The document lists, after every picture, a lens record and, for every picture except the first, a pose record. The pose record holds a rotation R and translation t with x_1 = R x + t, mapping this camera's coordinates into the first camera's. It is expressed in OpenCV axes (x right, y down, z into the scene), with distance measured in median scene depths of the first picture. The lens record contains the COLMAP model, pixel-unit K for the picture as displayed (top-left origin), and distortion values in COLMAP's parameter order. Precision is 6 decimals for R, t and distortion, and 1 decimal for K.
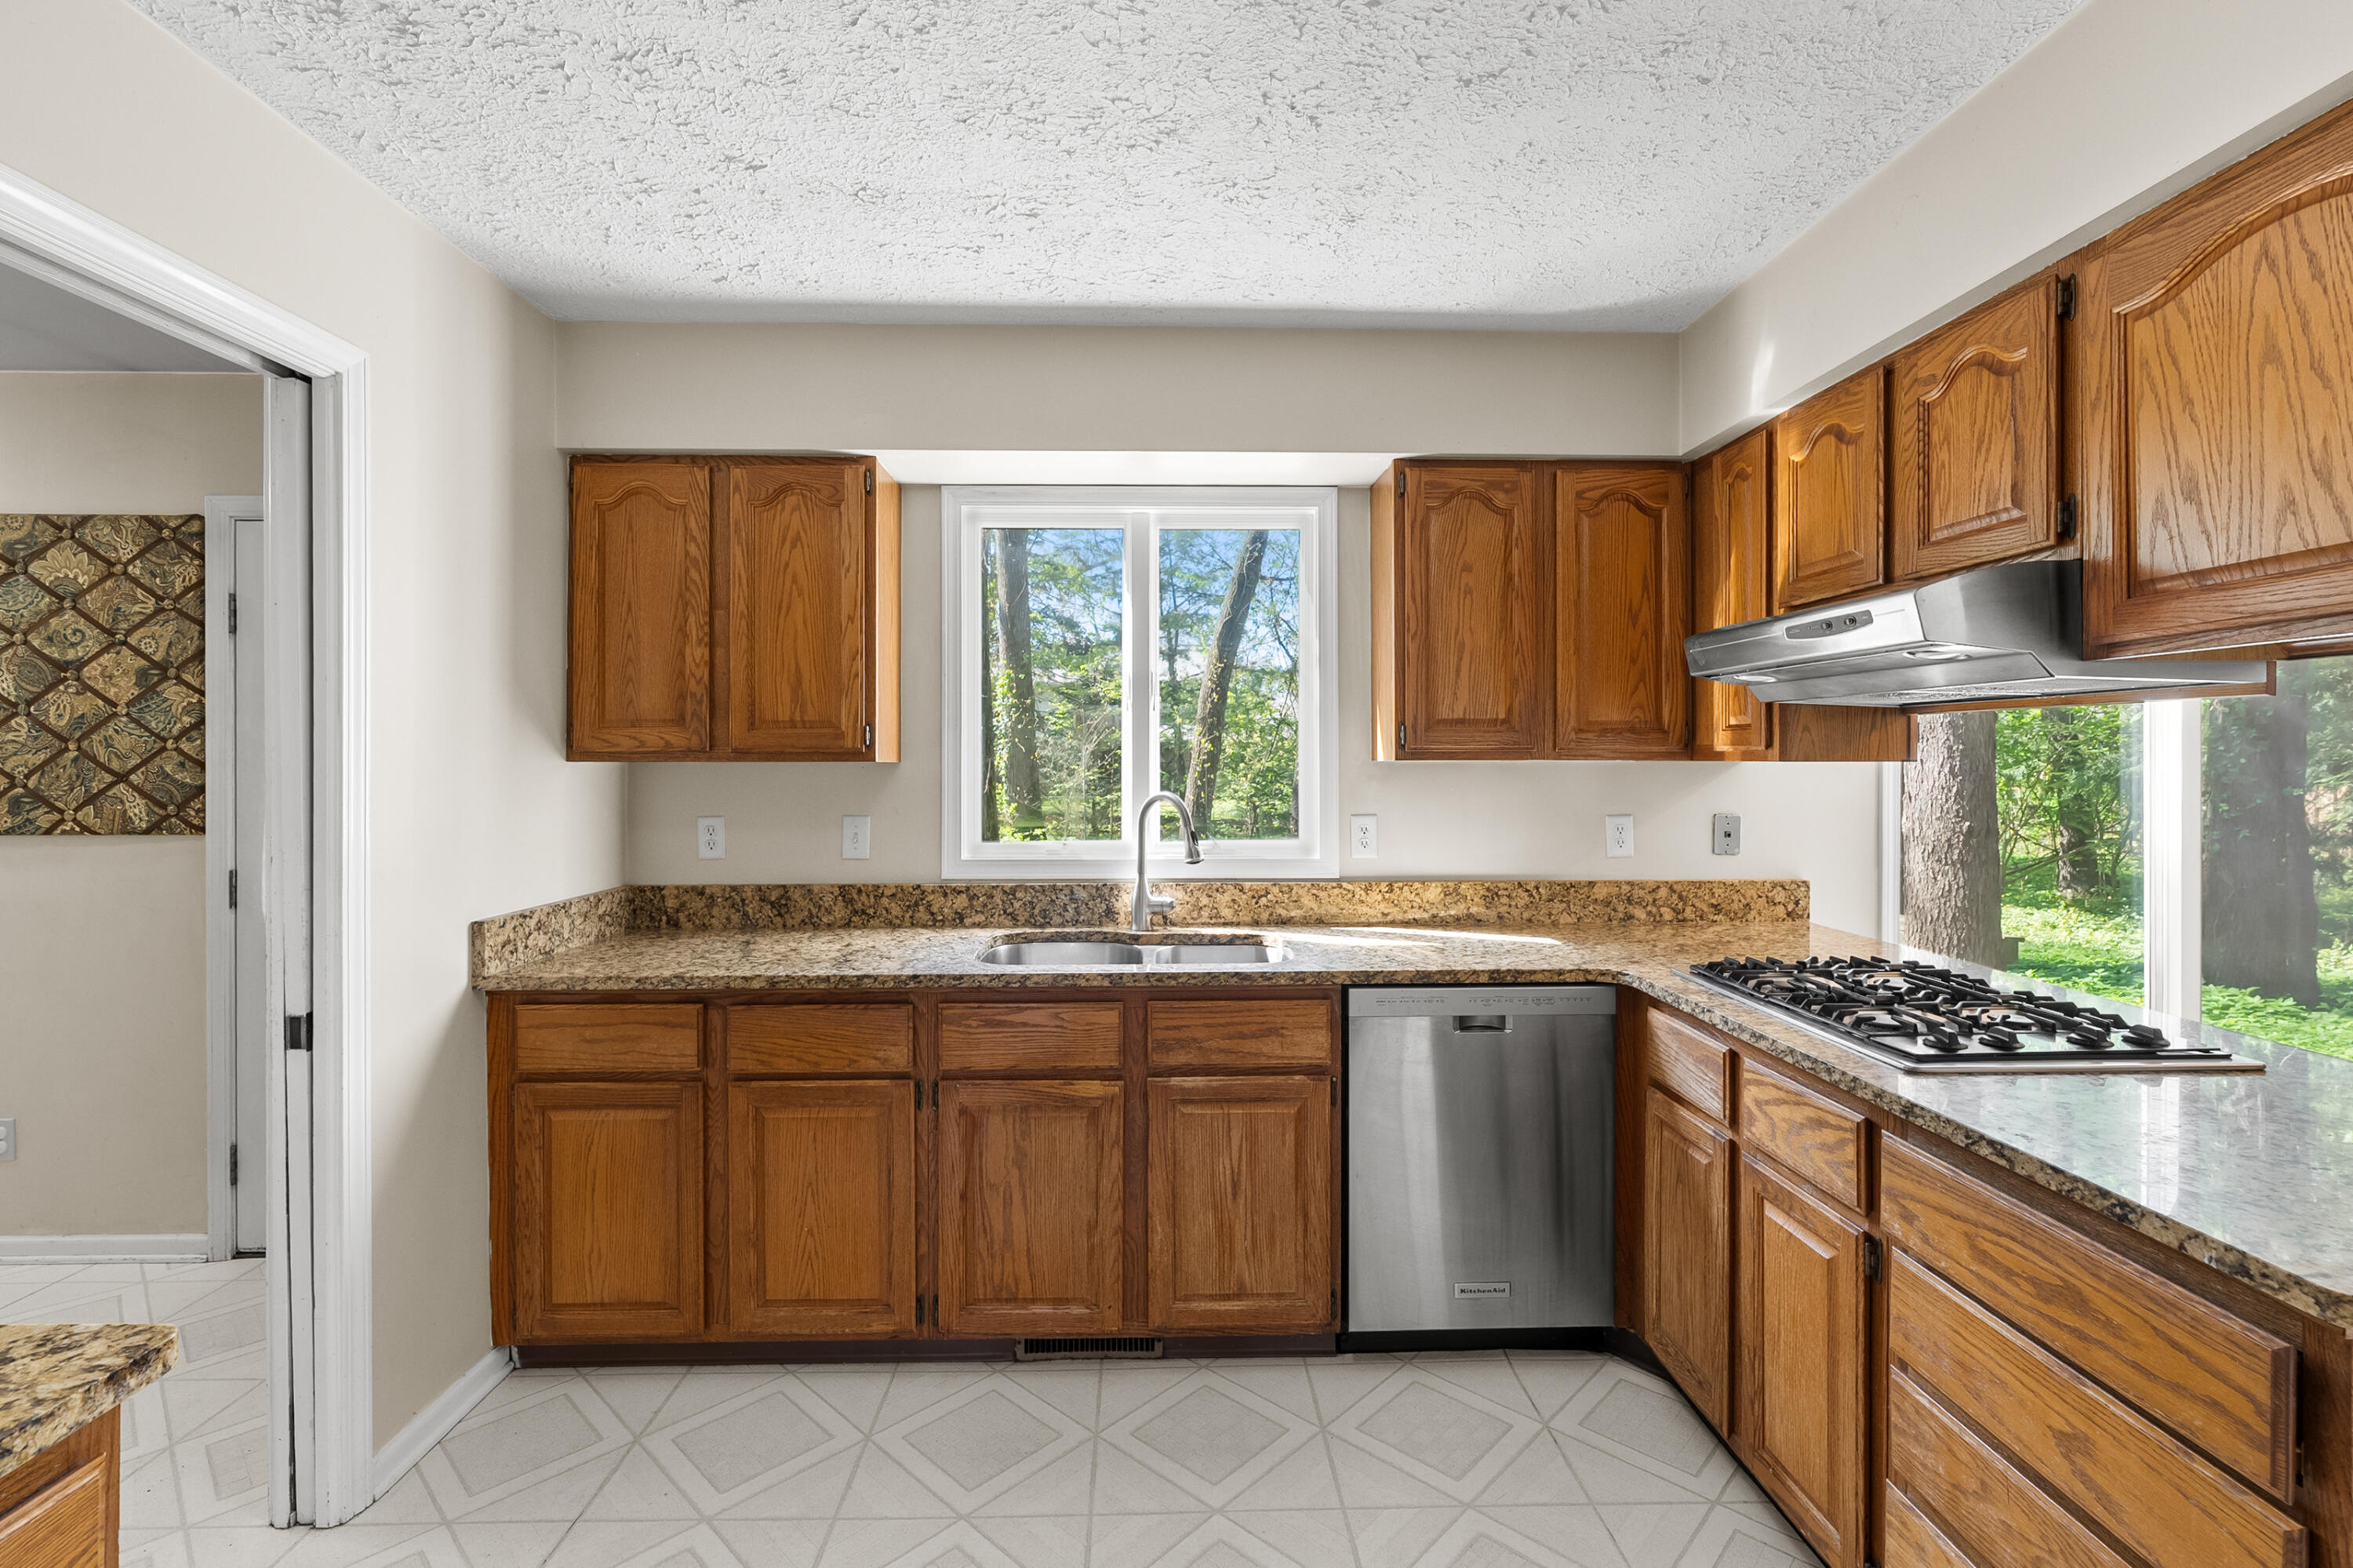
lens RADIAL K [[1069.9, 0, 1176.2], [0, 1069.9, 767.5], [0, 0, 1]] dist [-0.009505, 0.004091]
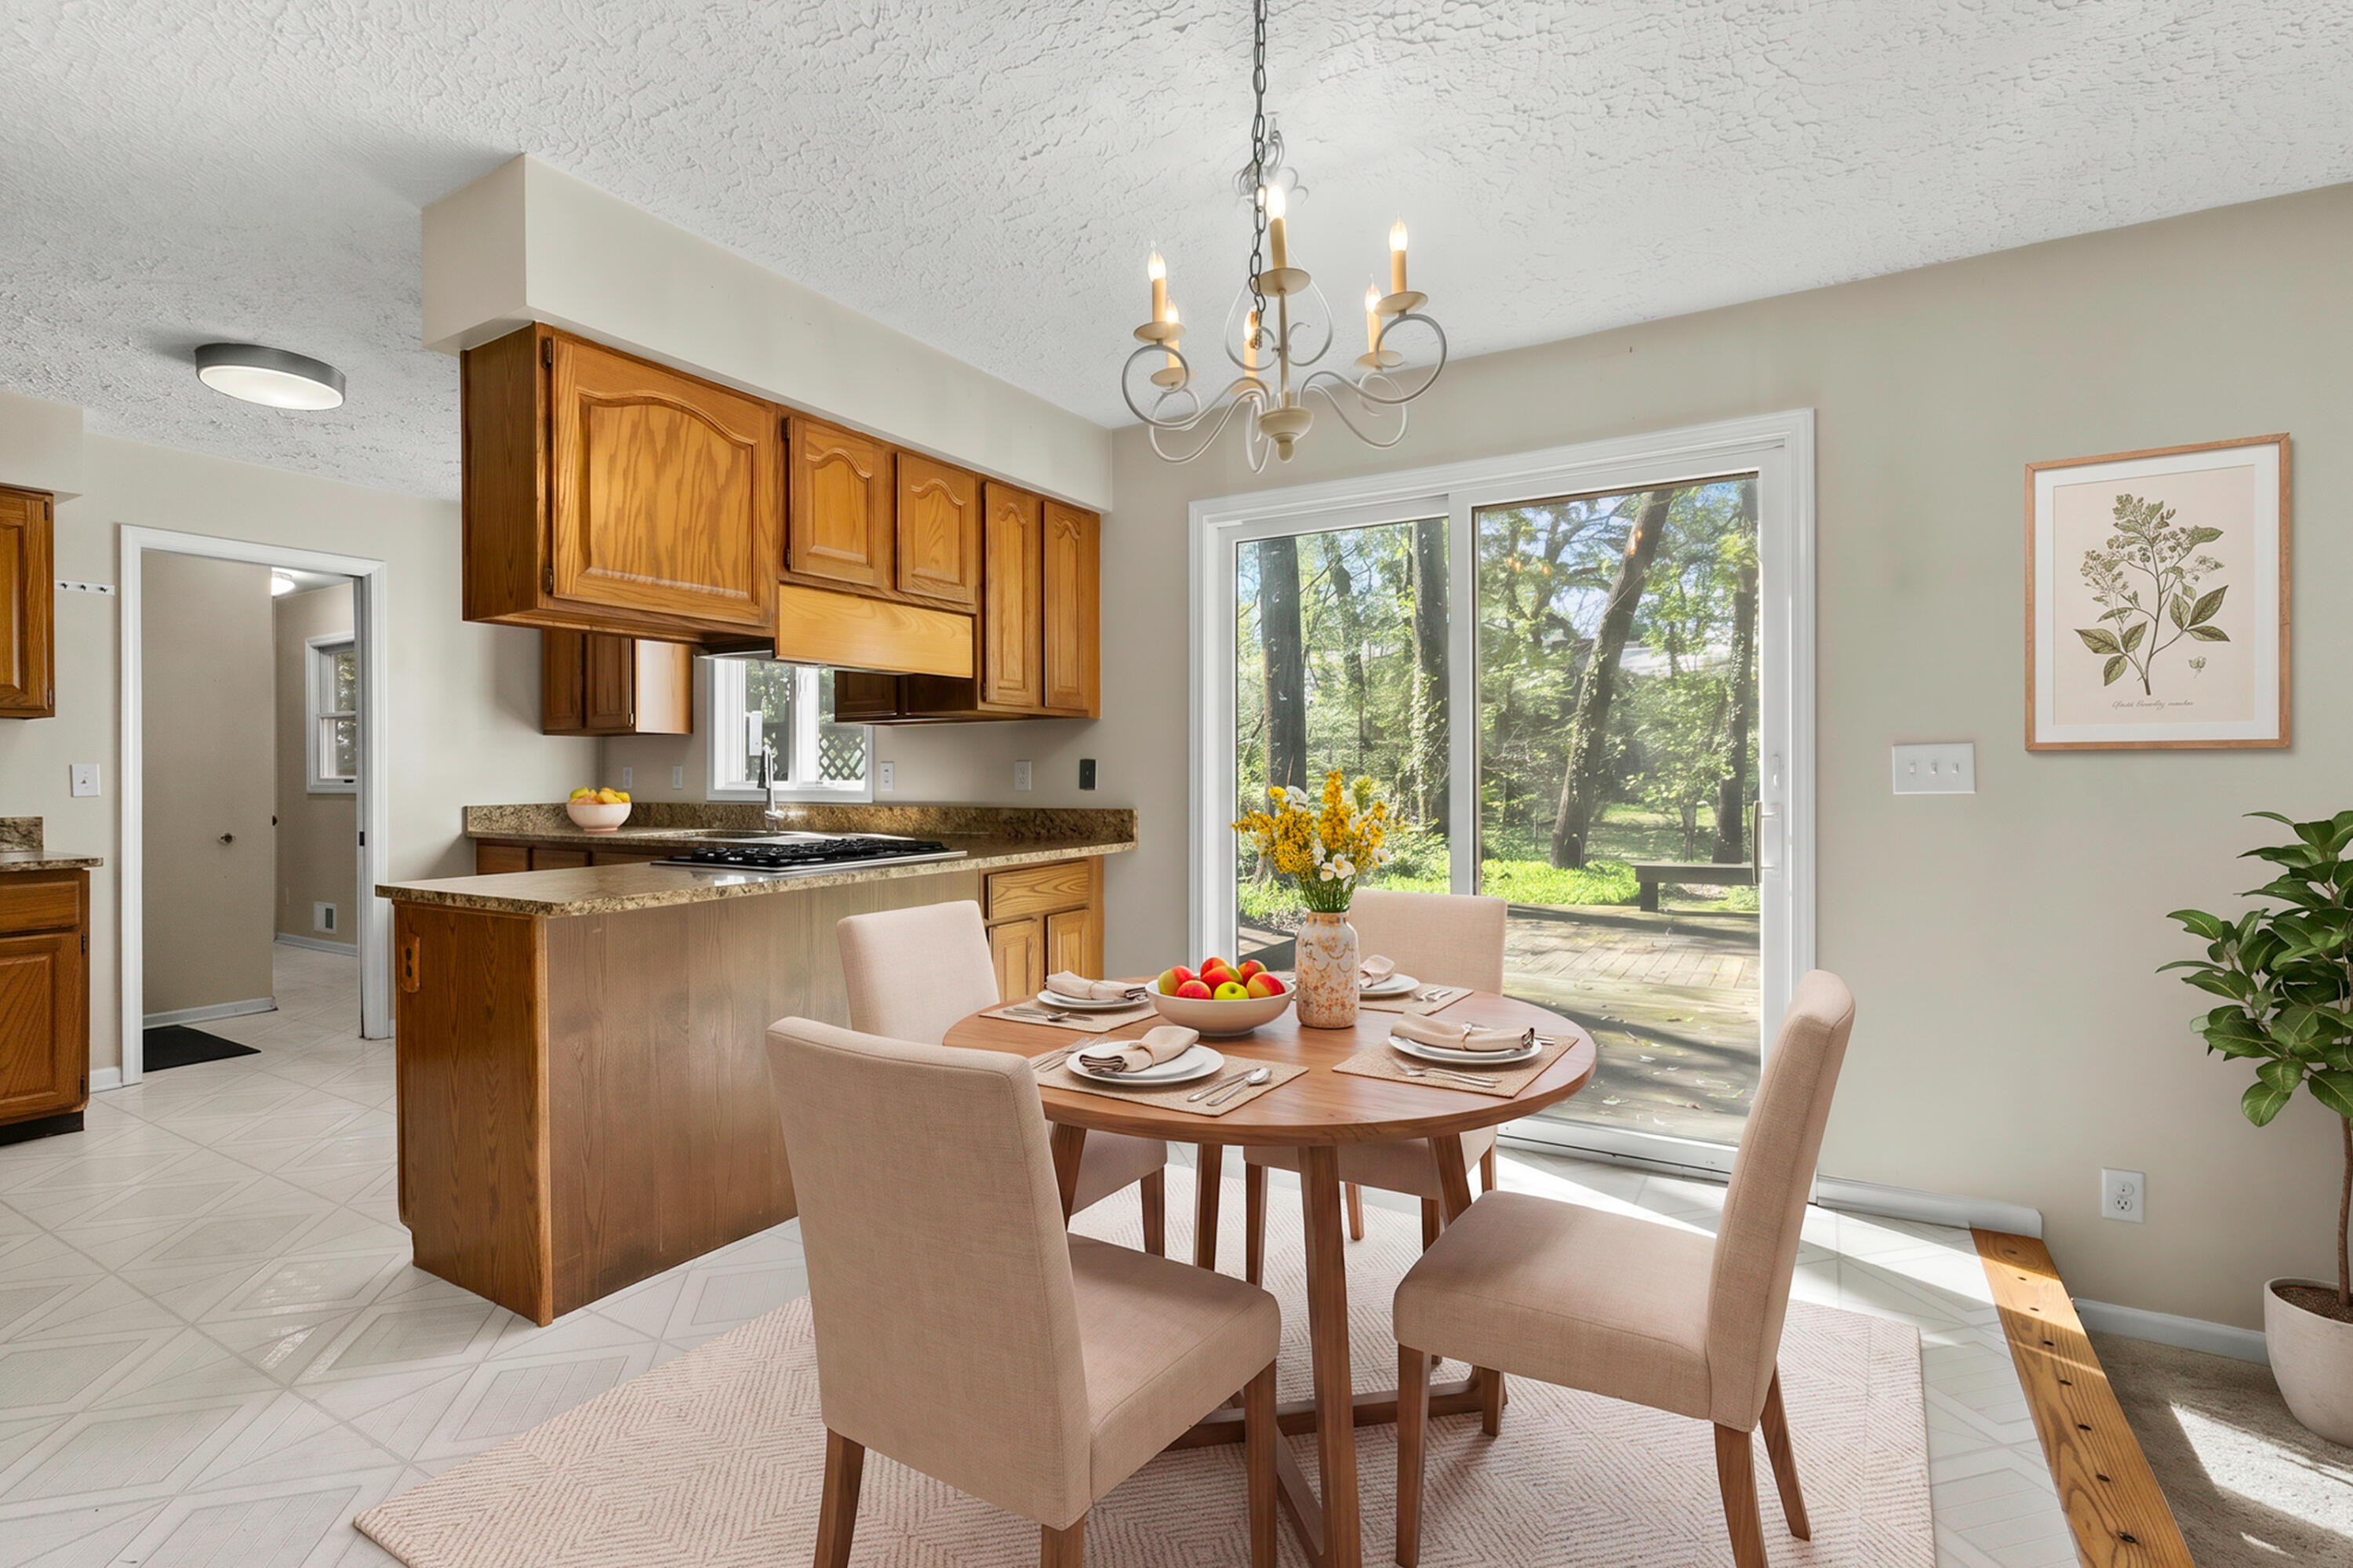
lens RADIAL K [[1069.9, 0, 1180.2], [0, 1069.9, 777.7], [0, 0, 1]] dist [-0.009505, 0.004091]
pose [[0.853812, -0.001749, -0.520579, 1.693094], [0.000864, 0.999998, -0.001944, 0.089209], [0.520581, 0.001210, 0.853811, -0.109881]]
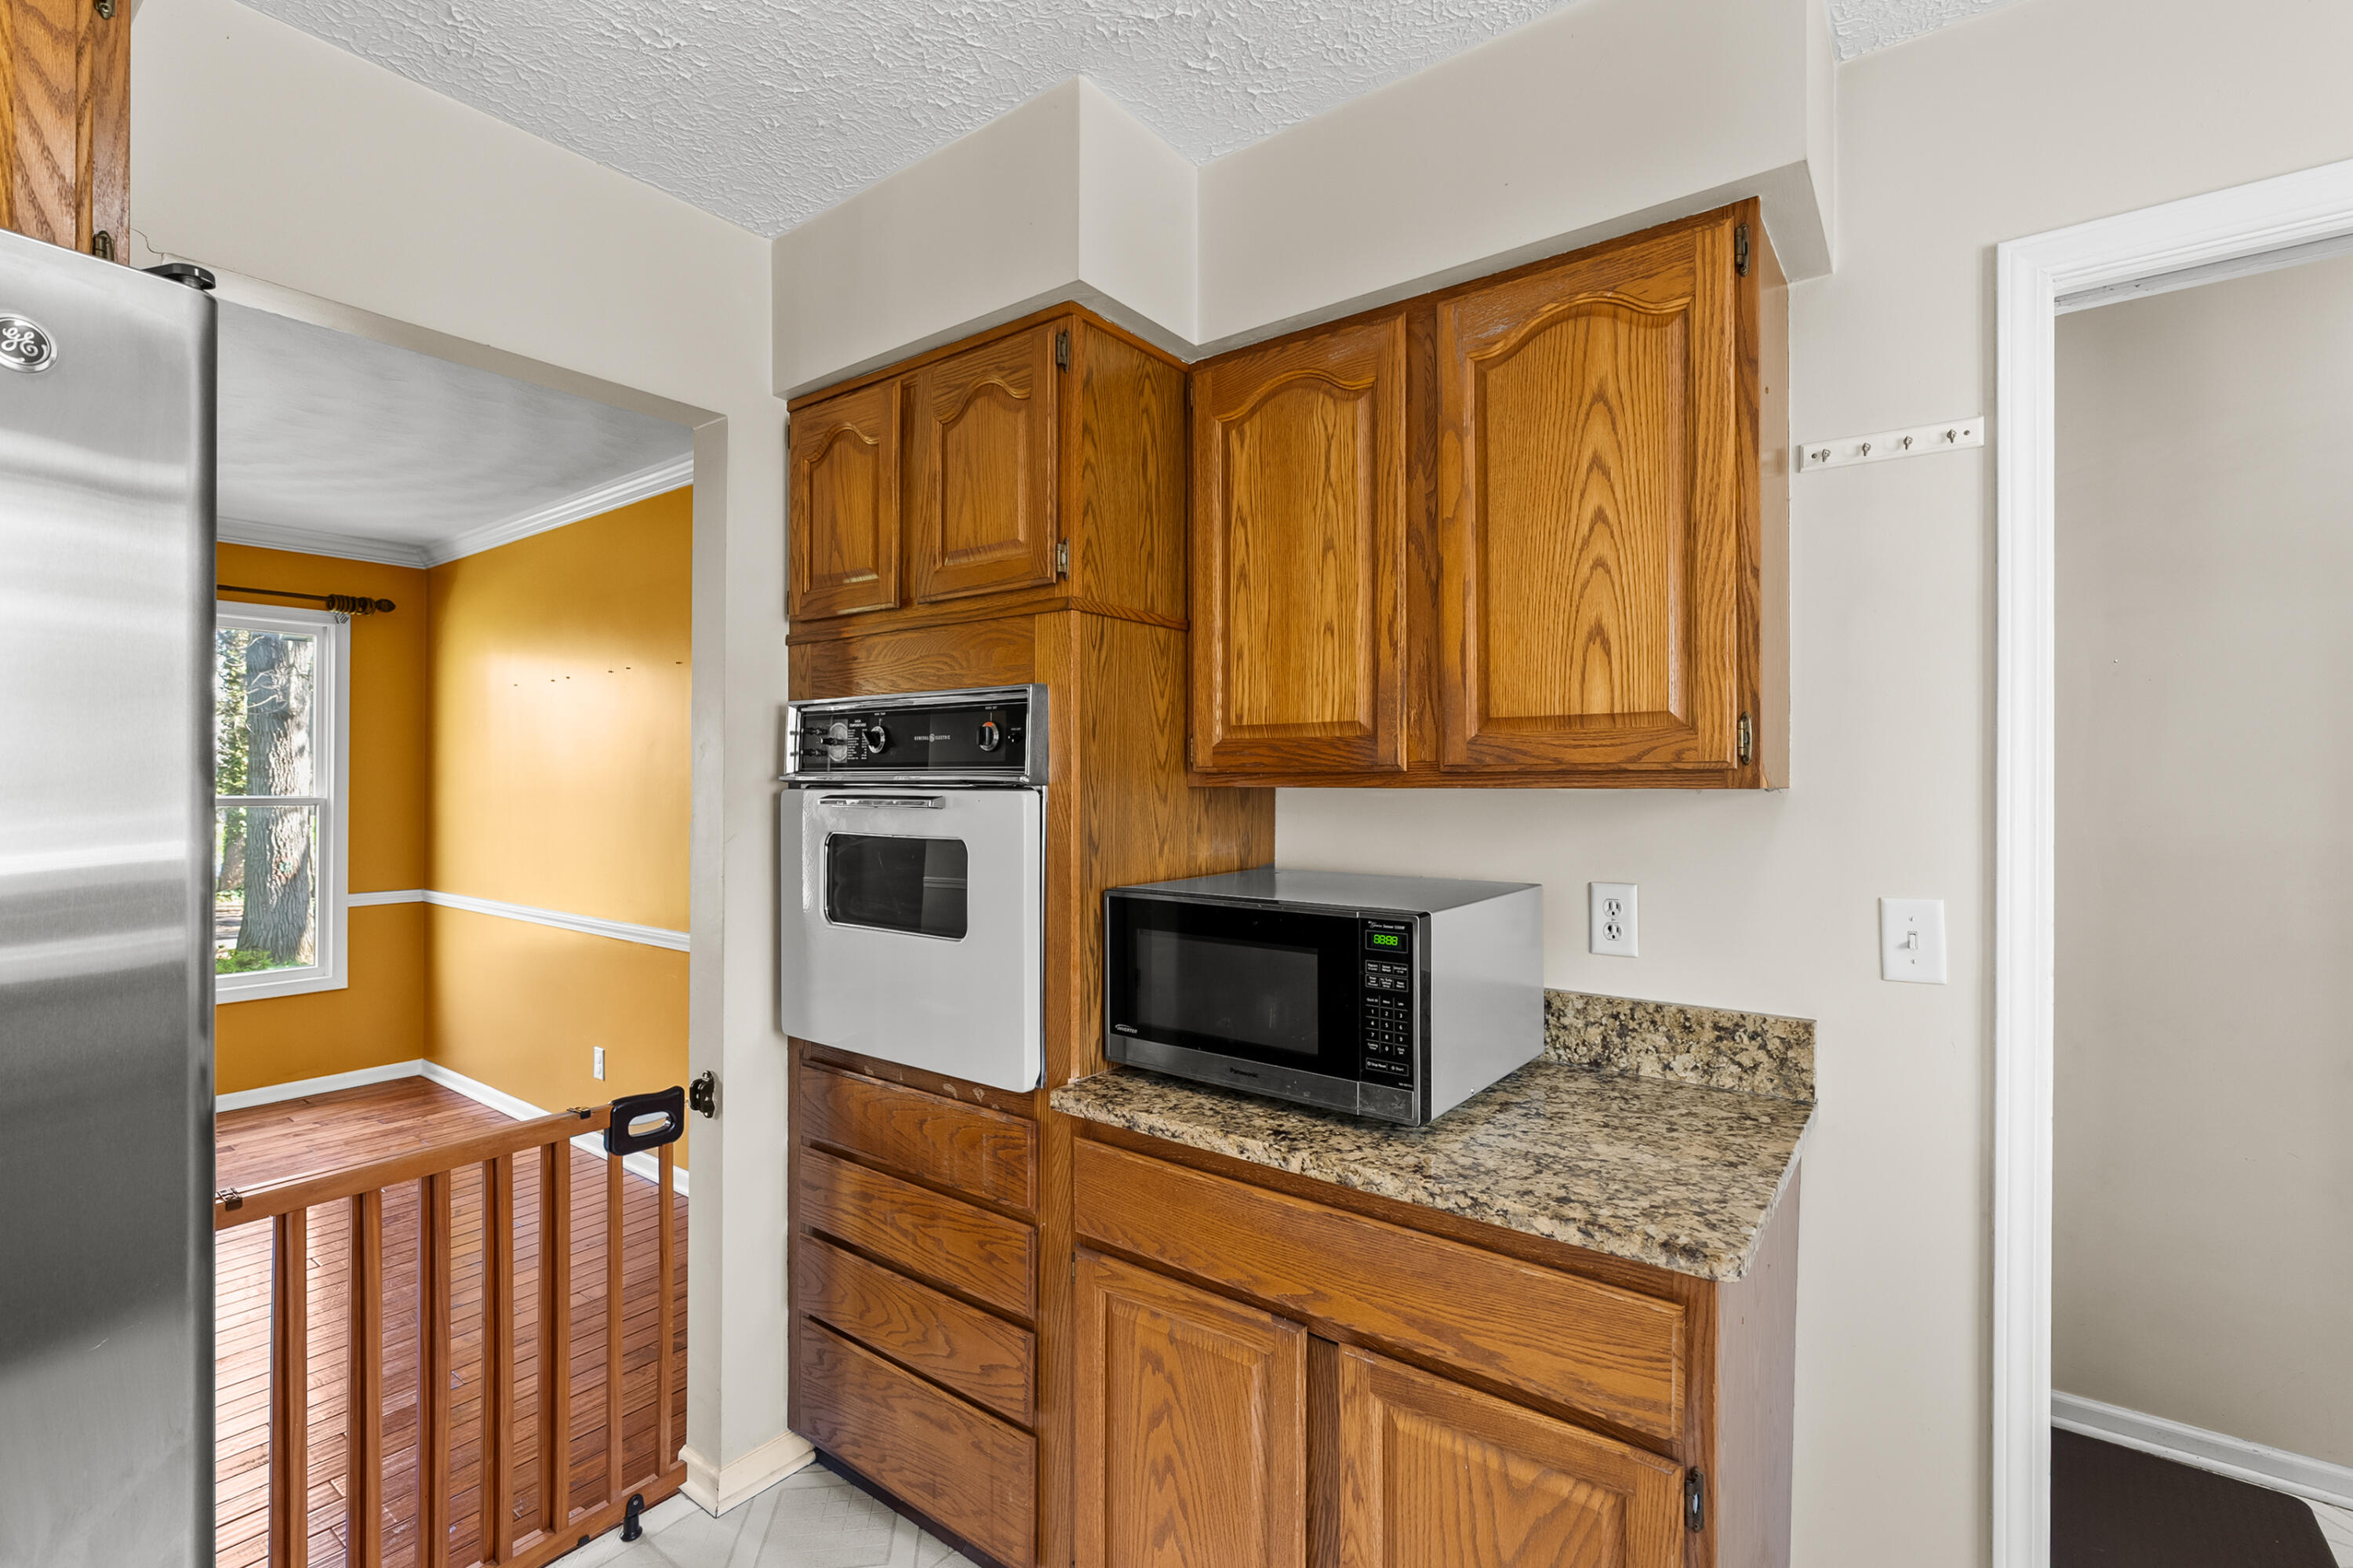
lens RADIAL K [[1069.9, 0, 1160.6], [0, 1069.9, 777.1], [0, 0, 1]] dist [-0.009505, 0.004091]
pose [[-0.625051, -0.003091, -0.780577, 0.166350], [-0.006317, 0.999979, 0.001099, -0.007607], [0.780558, 0.005618, -0.625058, 0.461204]]
